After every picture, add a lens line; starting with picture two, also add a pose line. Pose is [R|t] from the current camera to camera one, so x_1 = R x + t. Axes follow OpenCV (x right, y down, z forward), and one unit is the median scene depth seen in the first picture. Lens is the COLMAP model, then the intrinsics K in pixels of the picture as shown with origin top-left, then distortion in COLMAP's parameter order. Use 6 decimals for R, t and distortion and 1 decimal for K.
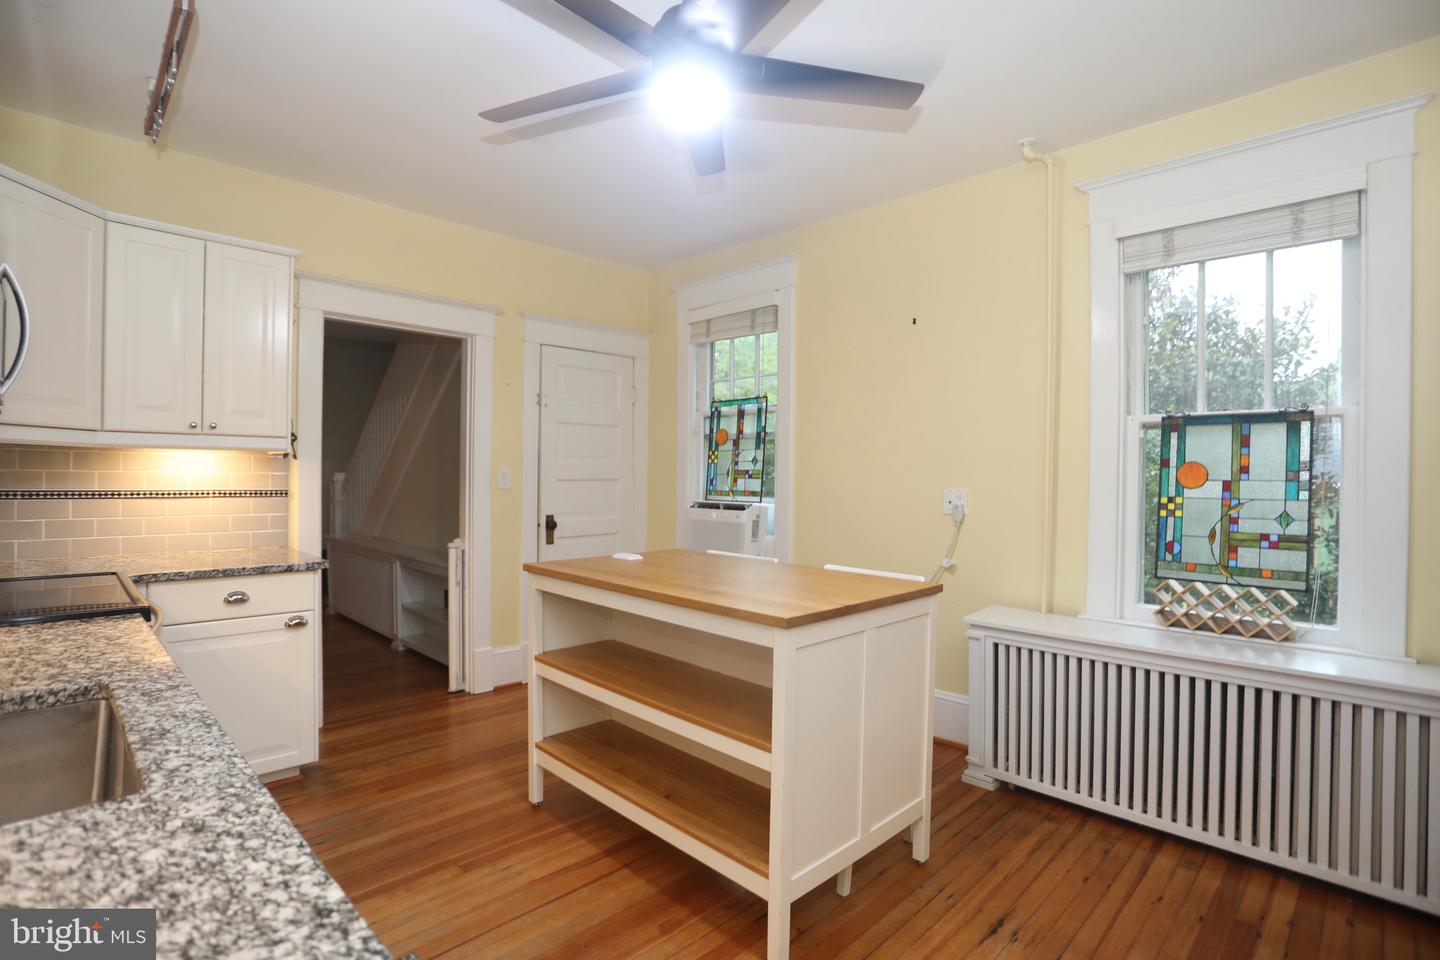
lens RADIAL K [[701.7, 0, 720.0], [0, 701.7, 480.0], [0, 0, 1]] dist [-0.064823, 0.025556]
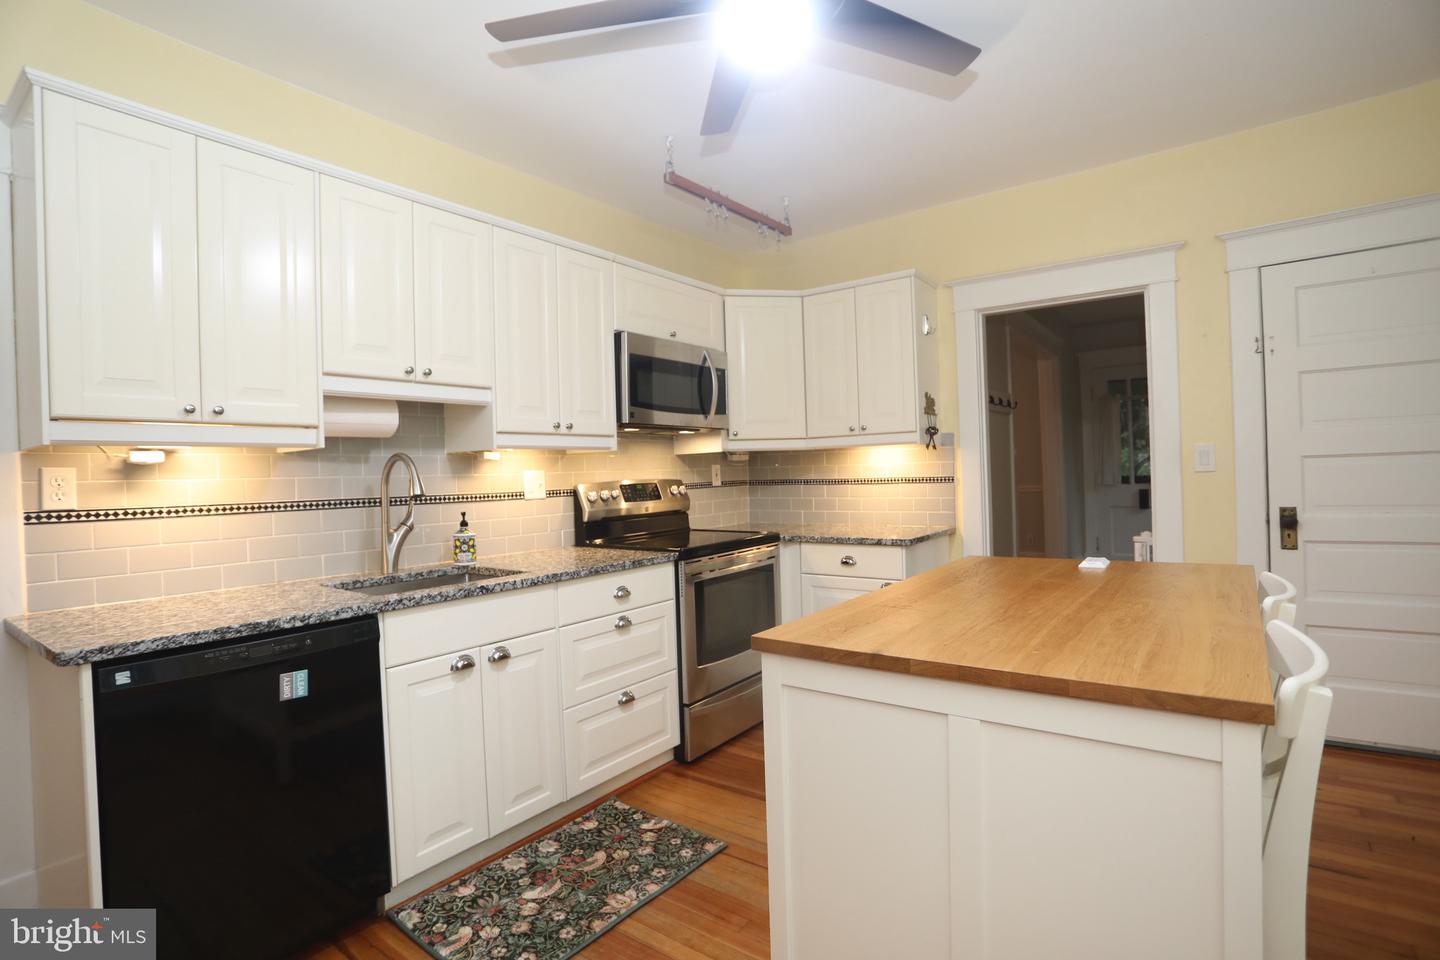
lens RADIAL K [[701.7, 0, 720.0], [0, 701.7, 480.0], [0, 0, 1]] dist [-0.064823, 0.025556]
pose [[0.144113, -0.008091, -0.989528, 0.547341], [0.024786, 0.999682, -0.004564, 0.019061], [0.989251, -0.023869, 0.144267, 0.551721]]
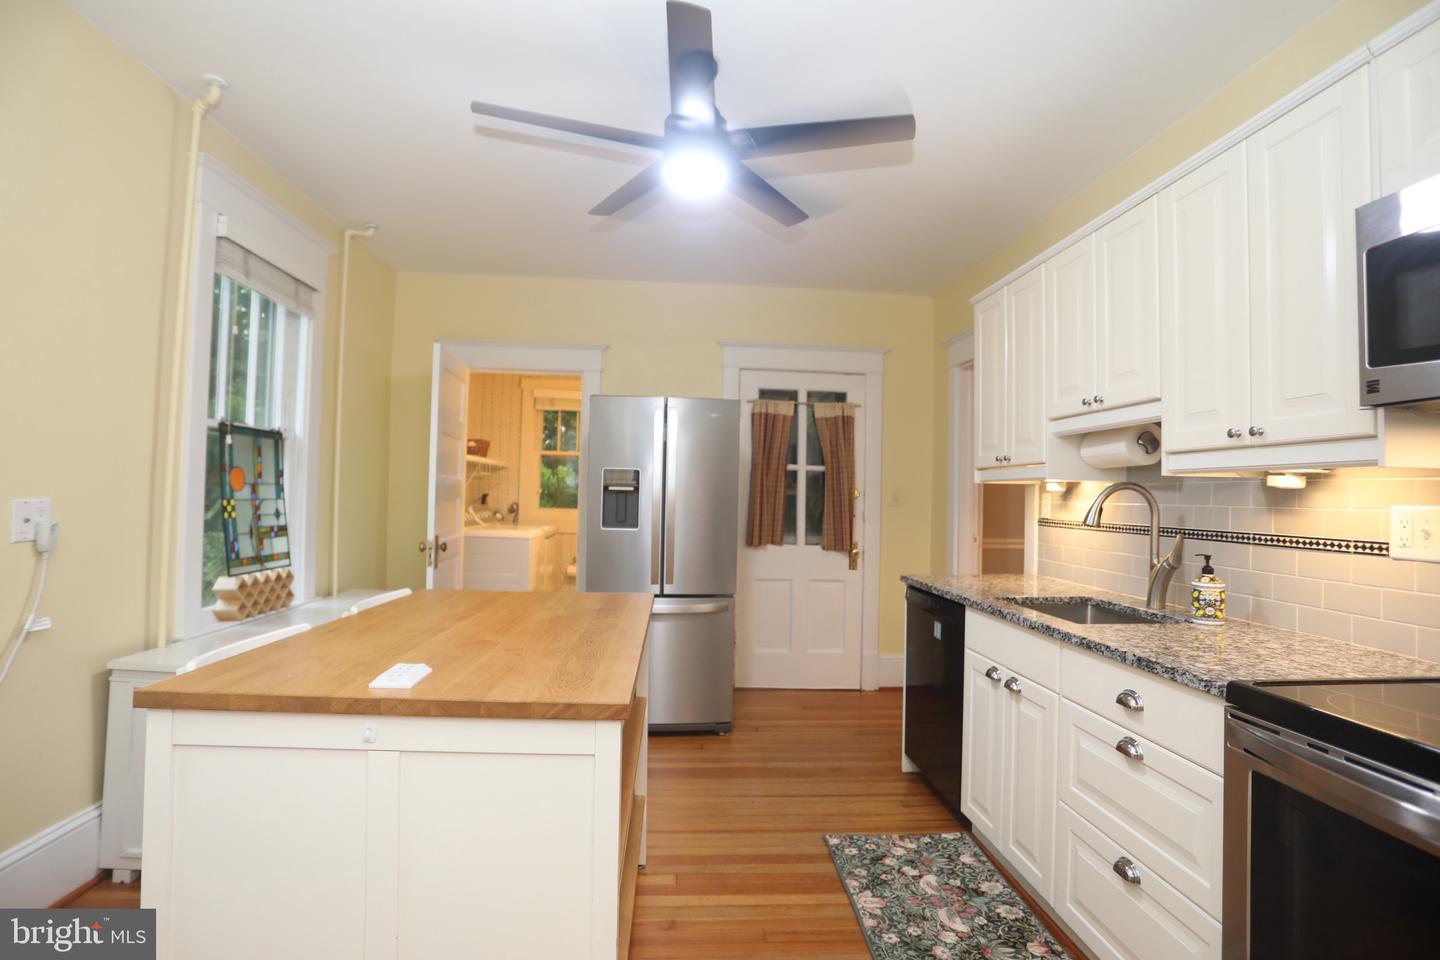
lens RADIAL K [[701.7, 0, 720.0], [0, 701.7, 480.0], [0, 0, 1]] dist [-0.064823, 0.025556]
pose [[-0.753934, -0.011110, 0.656856, -0.591829], [-0.023470, 0.999674, -0.010031, -0.012160], [-0.656531, -0.022980, -0.753949, 1.269341]]
